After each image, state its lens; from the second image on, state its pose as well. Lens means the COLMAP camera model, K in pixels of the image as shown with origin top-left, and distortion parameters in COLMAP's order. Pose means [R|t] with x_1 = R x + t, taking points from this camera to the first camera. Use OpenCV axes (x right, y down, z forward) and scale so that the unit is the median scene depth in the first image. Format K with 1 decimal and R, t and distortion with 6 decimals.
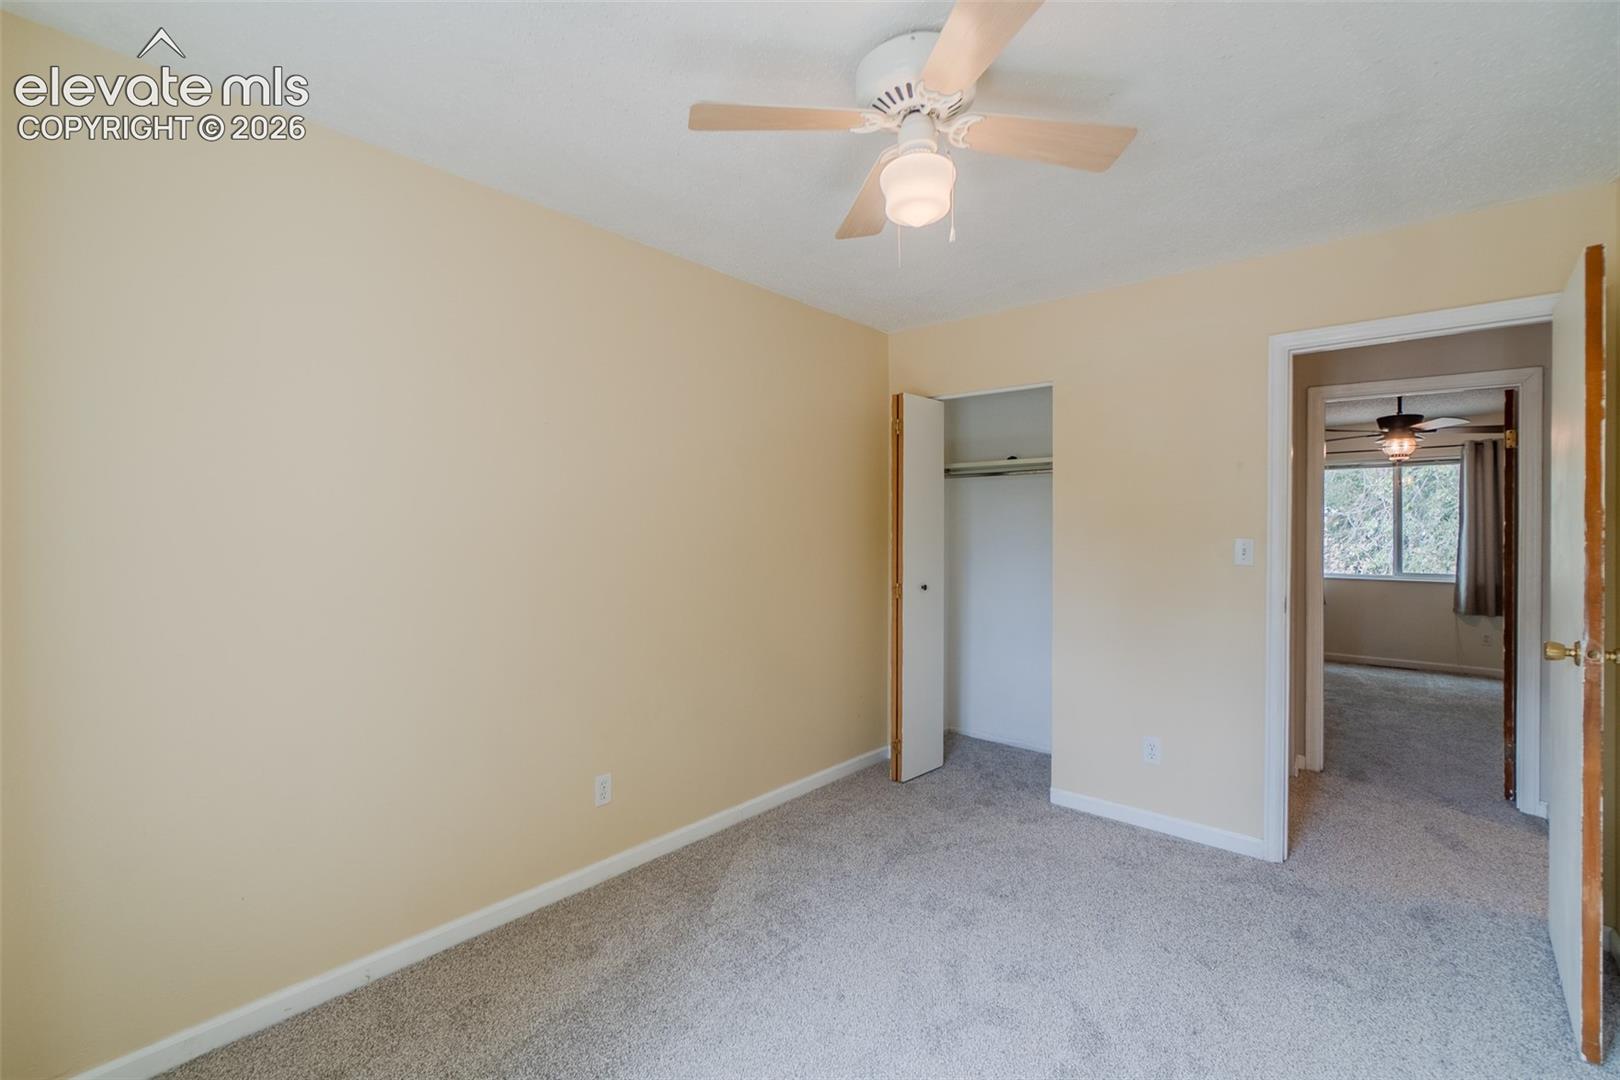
lens RADIAL K [[714.4, 0, 791.9], [0, 714.4, 531.1], [0, 0, 1]] dist [-0.006715, -0.000047]
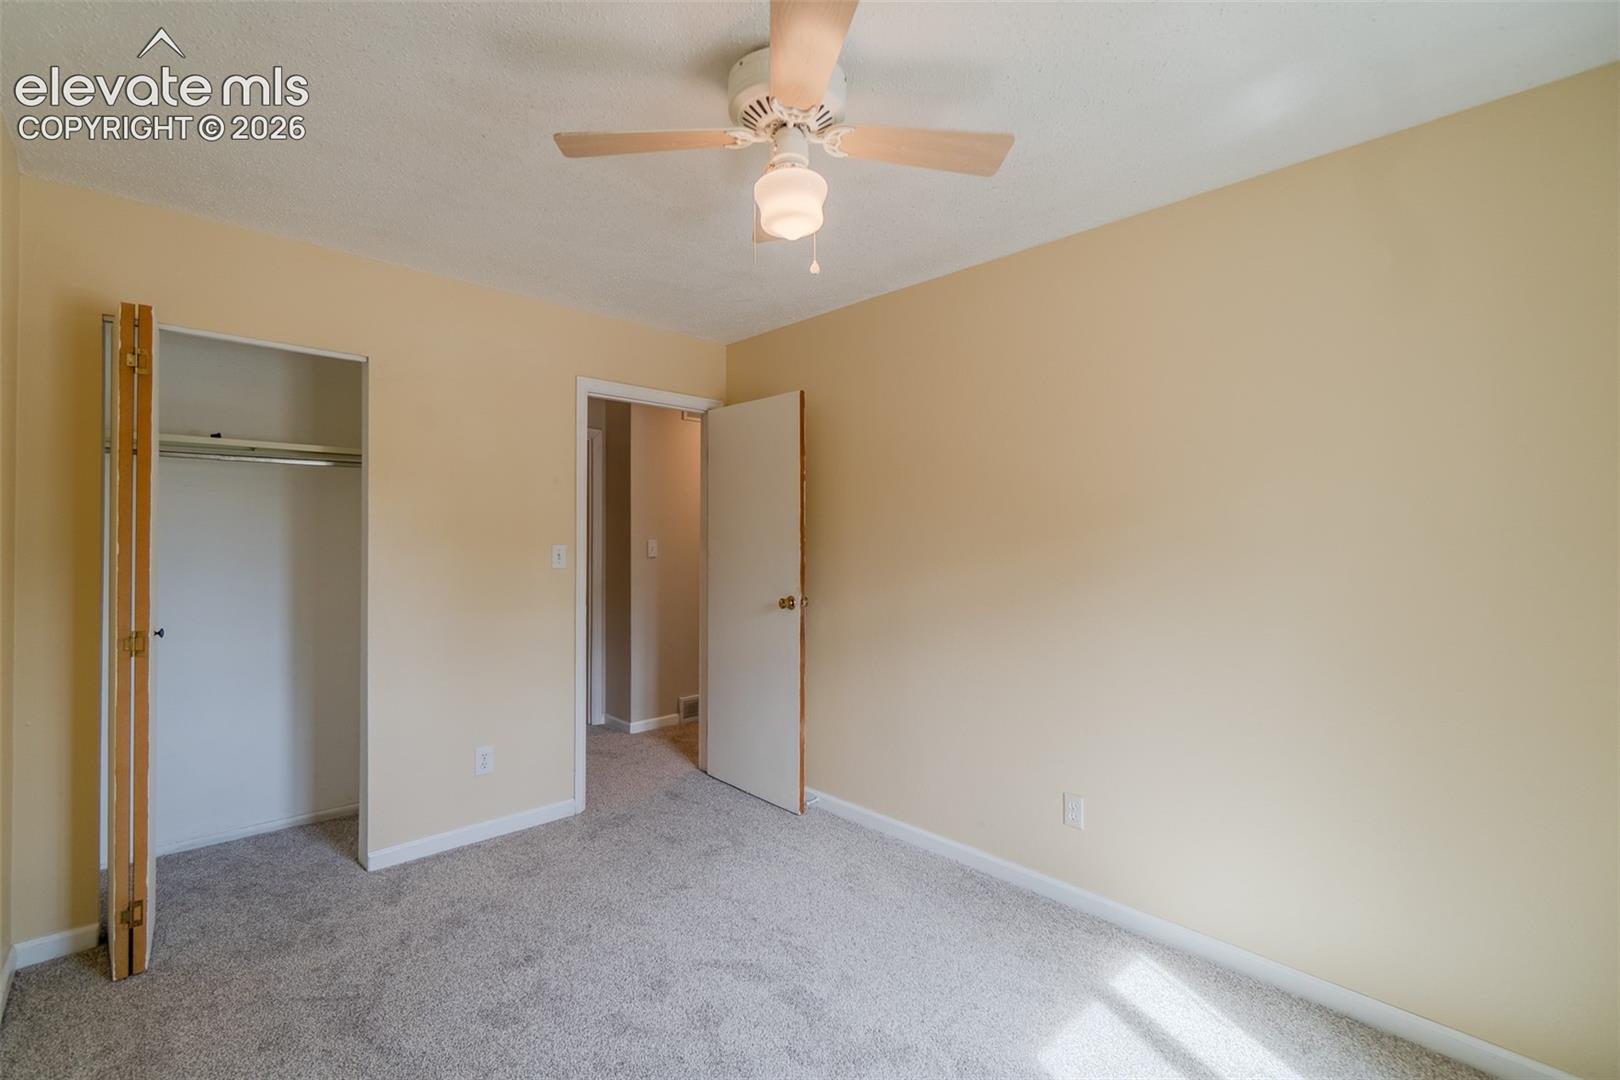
lens RADIAL K [[691.4, 0, 803.2], [0, 691.4, 534.0], [0, 0, 1]] dist [-0.002533, -0.000012]
pose [[0.080882, 0.000129, 0.996724, -0.449211], [0.000340, 1.000000, -0.000157, -0.006822], [-0.996724, 0.000351, 0.080882, 0.513707]]
